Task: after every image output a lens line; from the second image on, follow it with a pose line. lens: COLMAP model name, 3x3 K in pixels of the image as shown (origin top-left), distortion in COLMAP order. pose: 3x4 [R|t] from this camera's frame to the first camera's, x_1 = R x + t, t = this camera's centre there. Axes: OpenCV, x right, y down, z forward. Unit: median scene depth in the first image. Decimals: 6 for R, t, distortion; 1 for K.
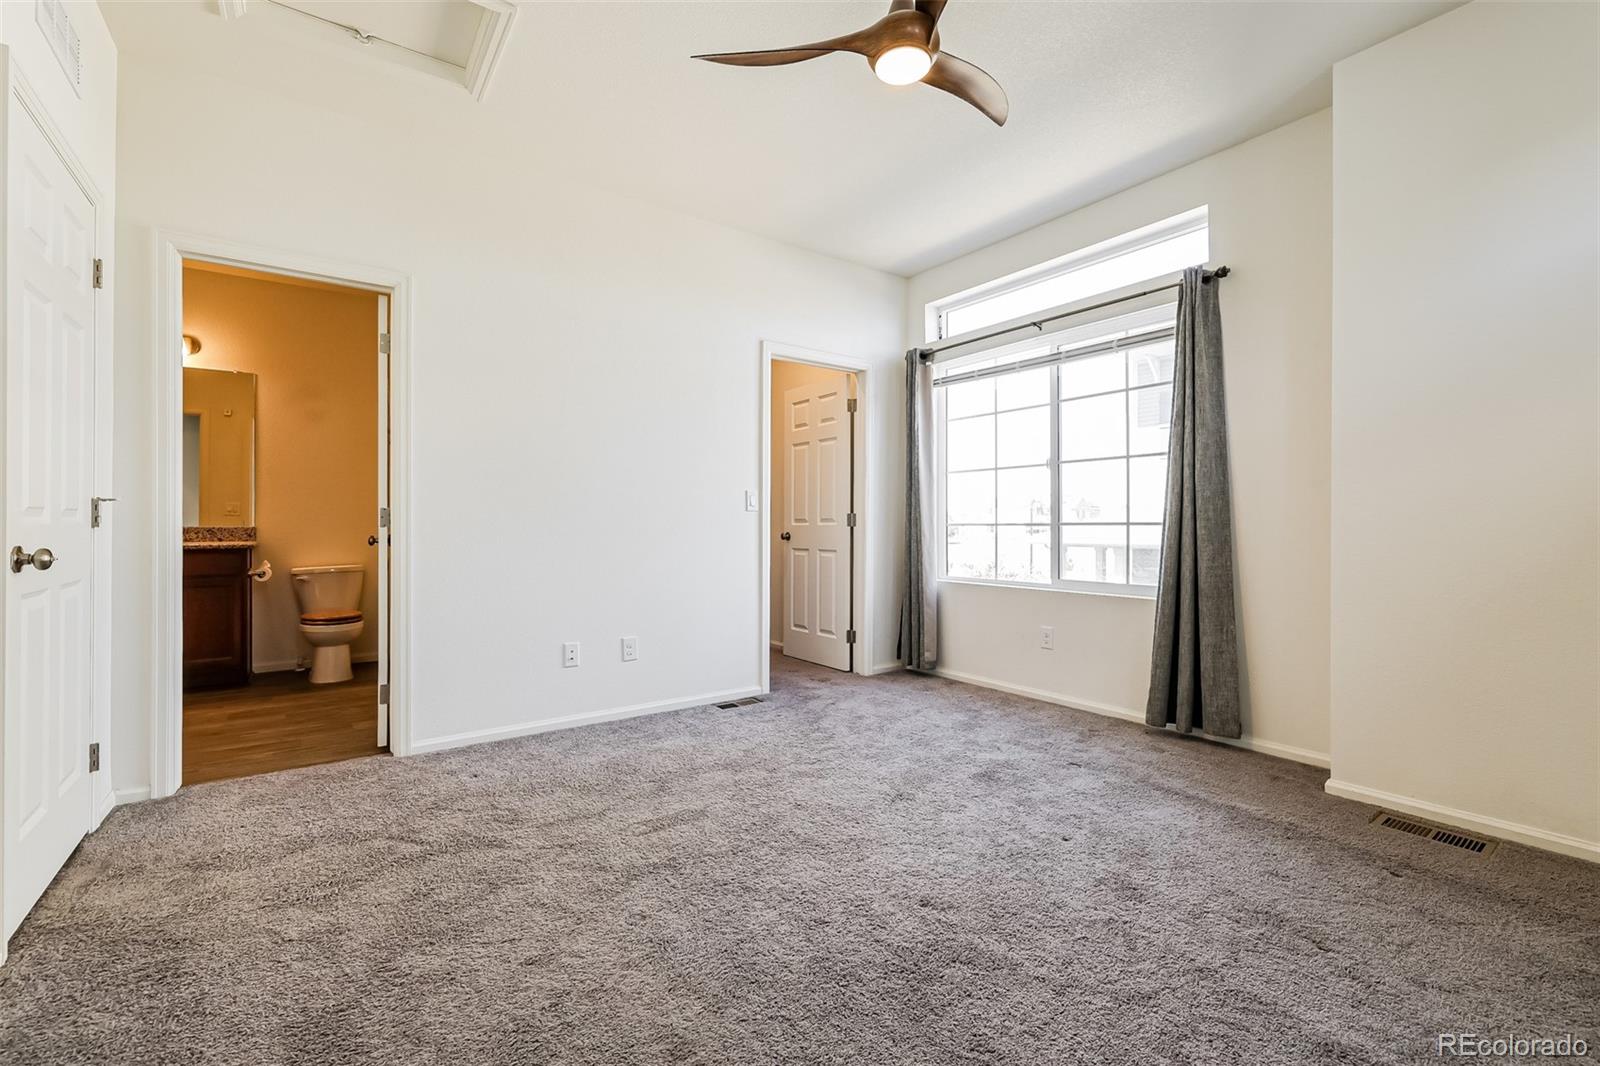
lens RADIAL K [[677.6, 0, 796.2], [0, 677.6, 530.3], [0, 0, 1]] dist [-0.004569, 0.001141]
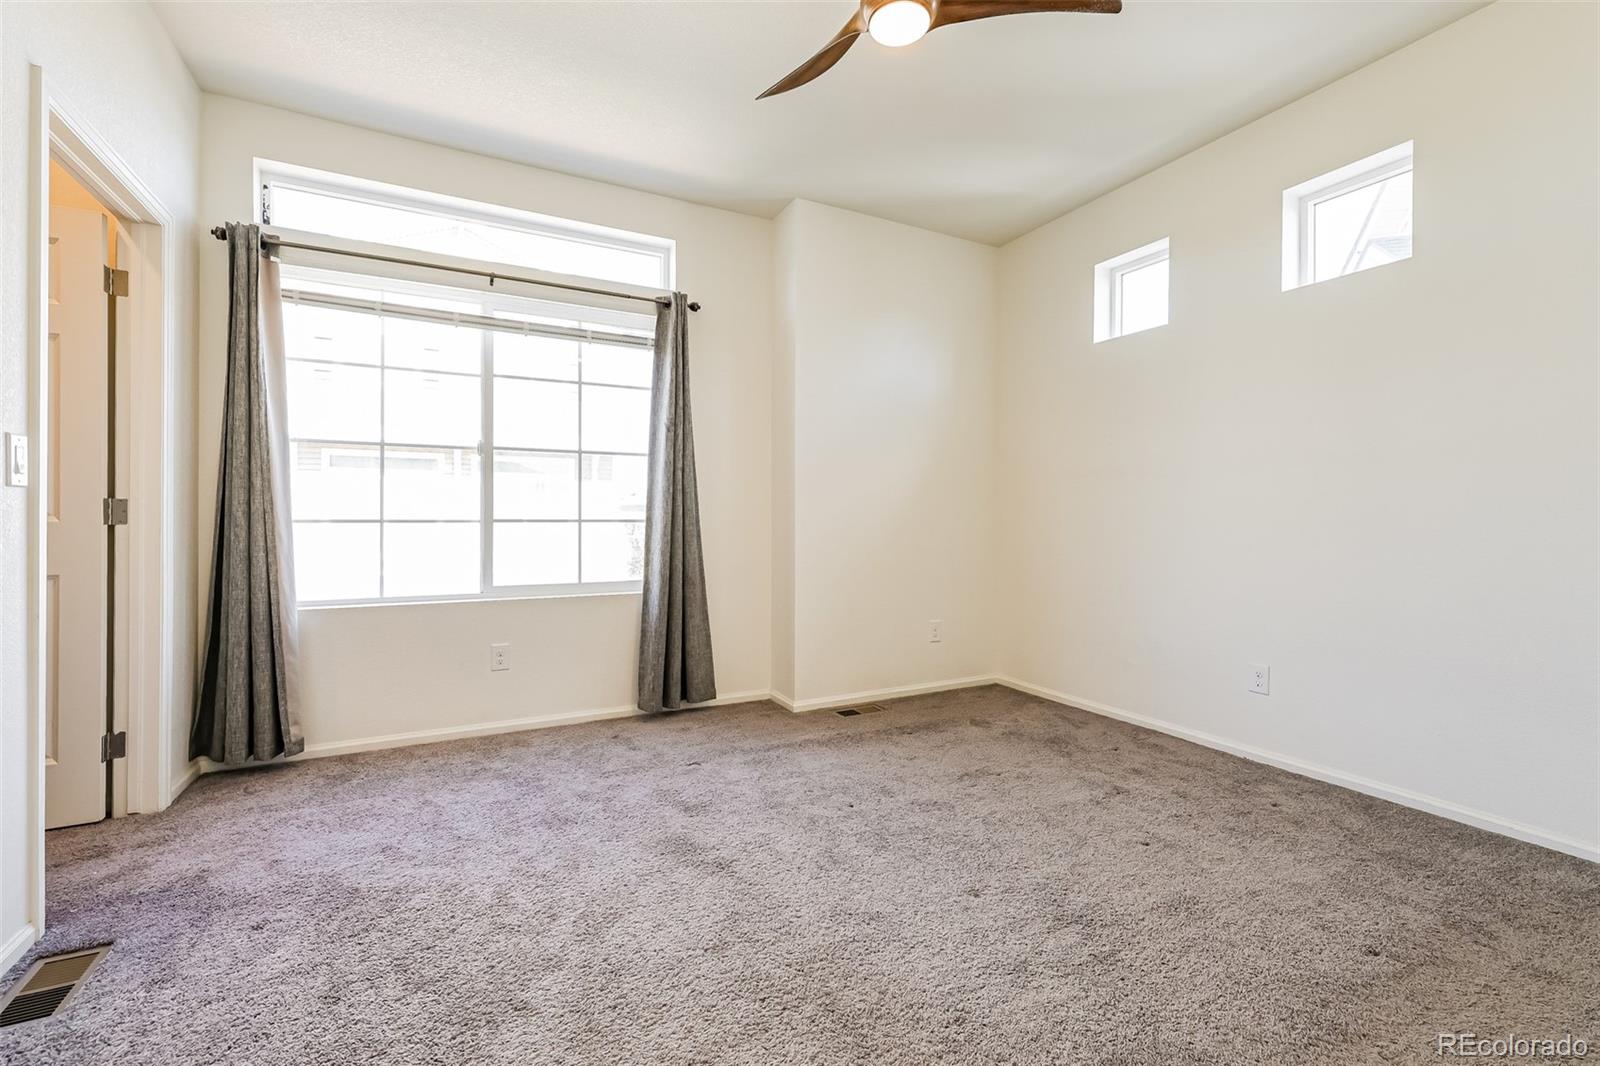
lens RADIAL K [[677.6, 0, 789.5], [0, 677.6, 525.4], [0, 0, 1]] dist [-0.004569, 0.001141]
pose [[0.152620, -0.004313, 0.988276, -0.475701], [0.006837, 0.999971, 0.003308, -0.004786], [-0.988261, 0.006252, 0.152645, 0.619219]]
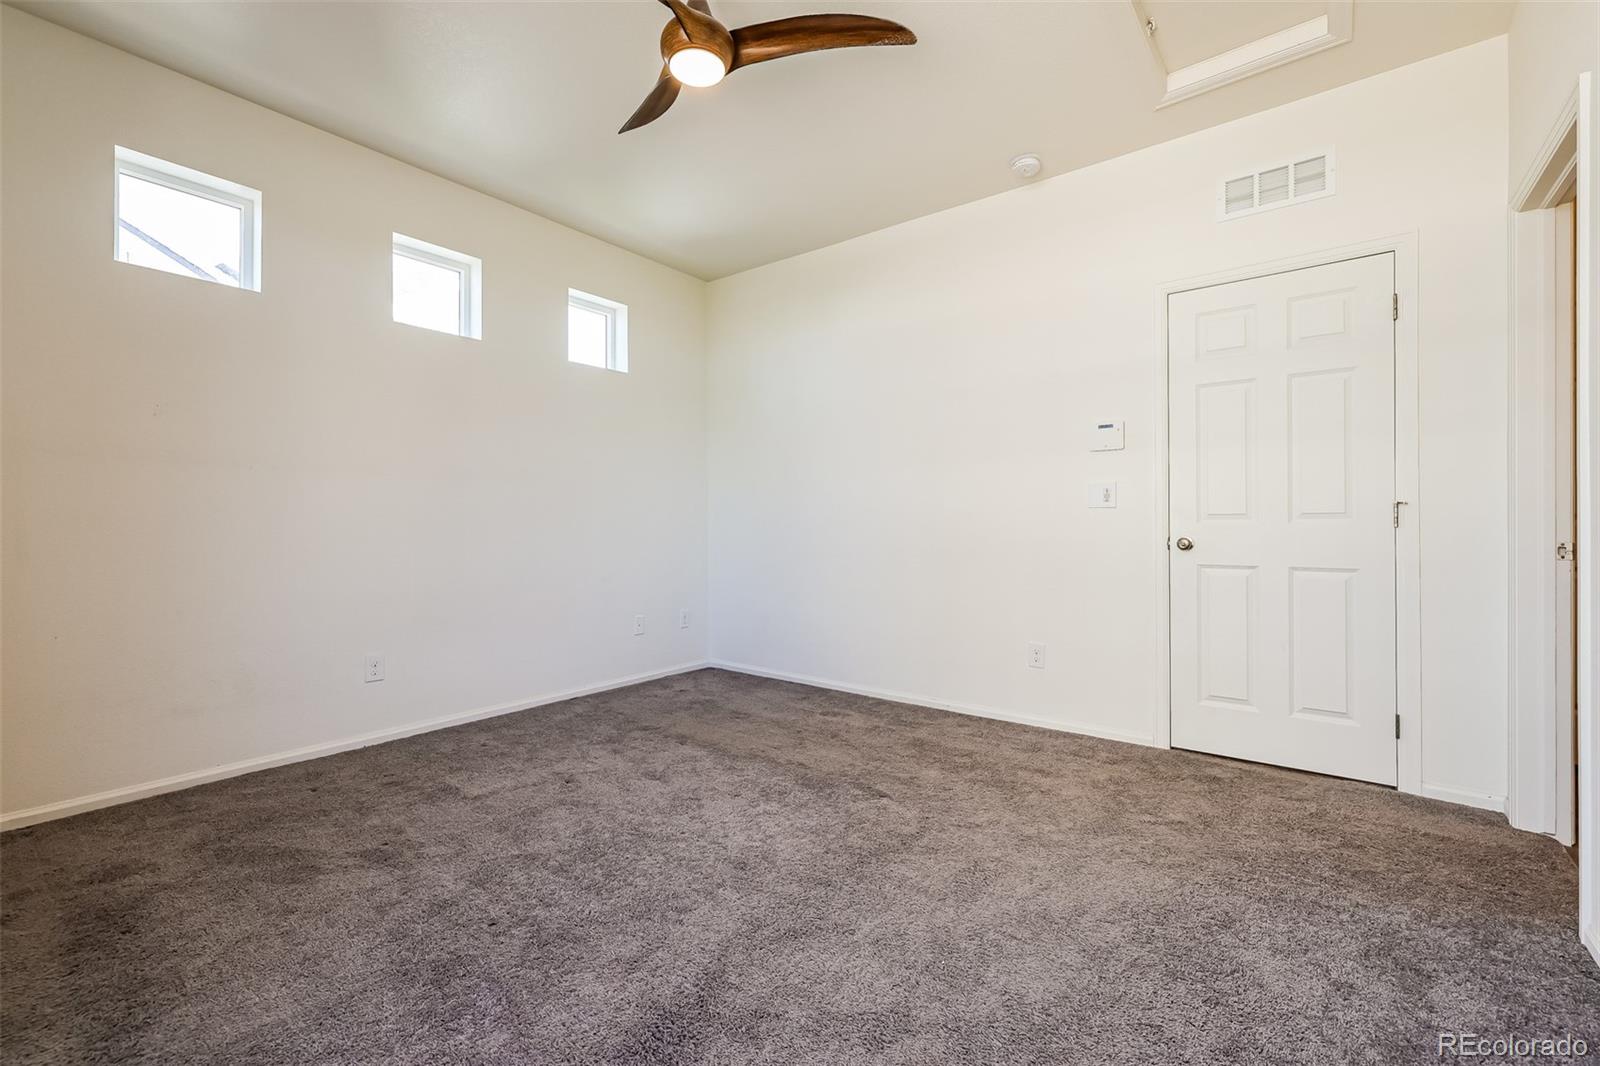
lens RADIAL K [[677.6, 0, 797.5], [0, 677.6, 526.5], [0, 0, 1]] dist [-0.004569, 0.001141]
pose [[-0.958702, 0.003573, -0.284391, 0.185643], [-0.001199, 0.999861, 0.016605, -0.015739], [0.284411, 0.016260, -0.958565, 1.238235]]
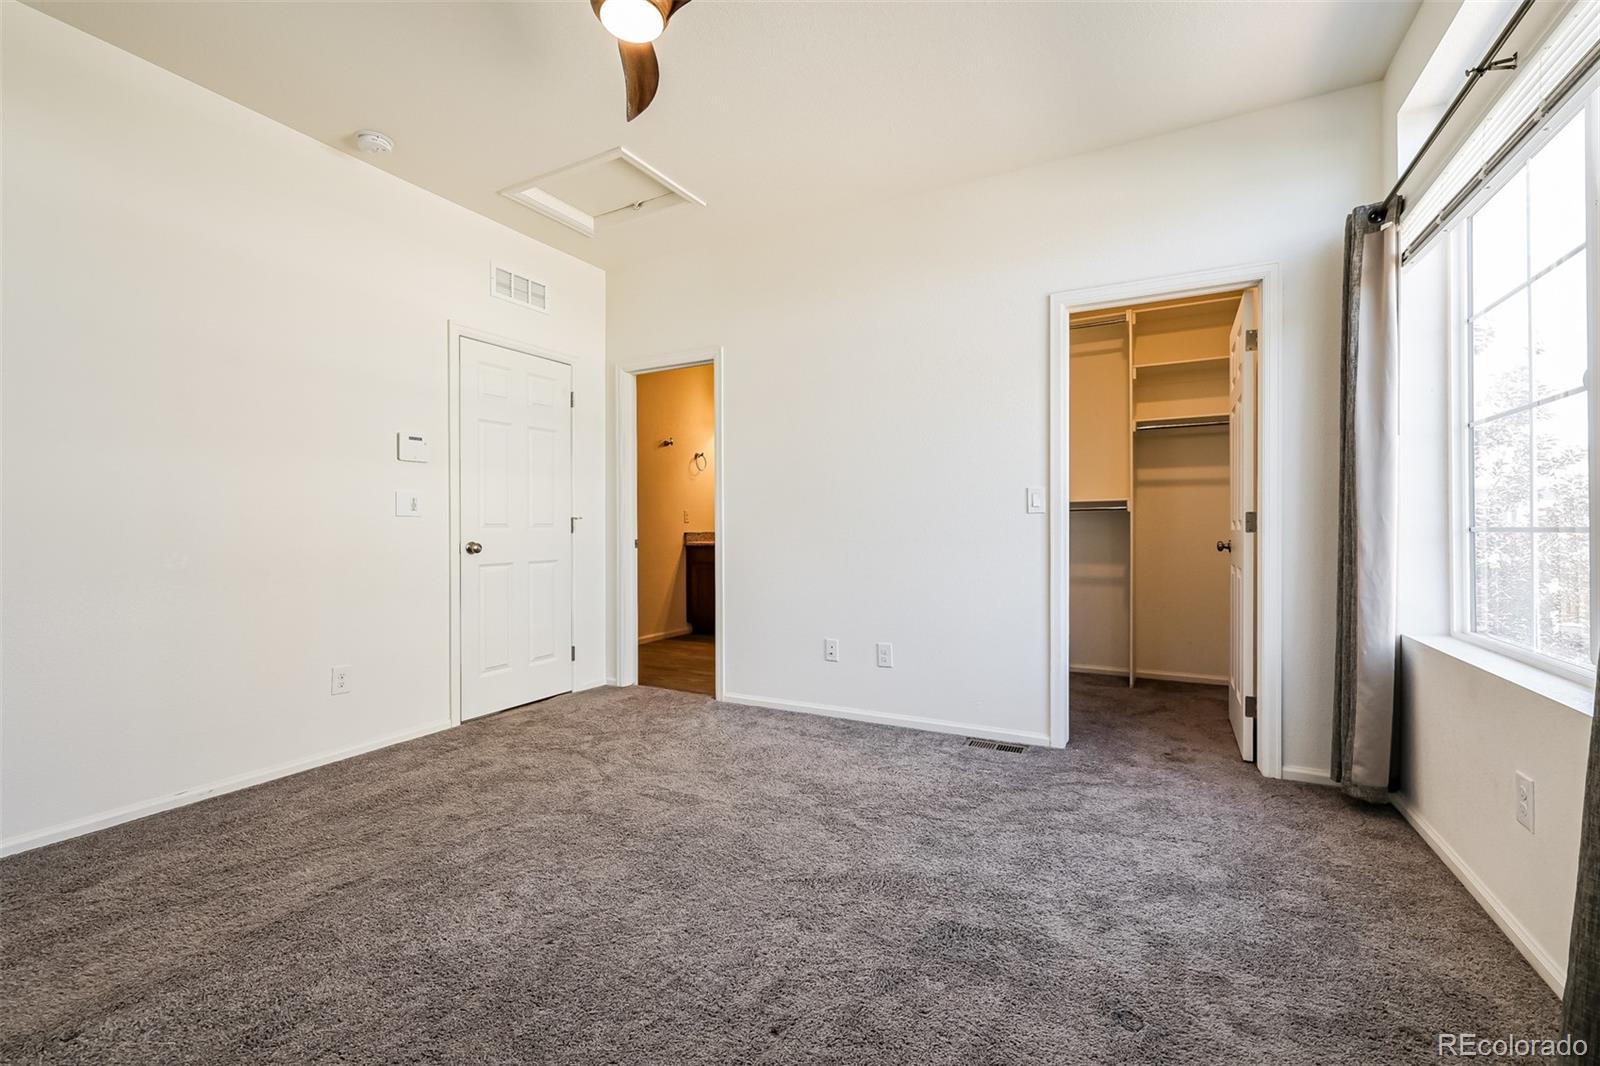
lens RADIAL K [[677.6, 0, 798.1], [0, 677.6, 526.7], [0, 0, 1]] dist [-0.004569, 0.001141]
pose [[0.445650, -0.003634, -0.895200, 0.650575], [-0.003802, 0.999975, -0.005952, -0.007882], [0.895199, 0.006056, 0.445625, 0.489463]]
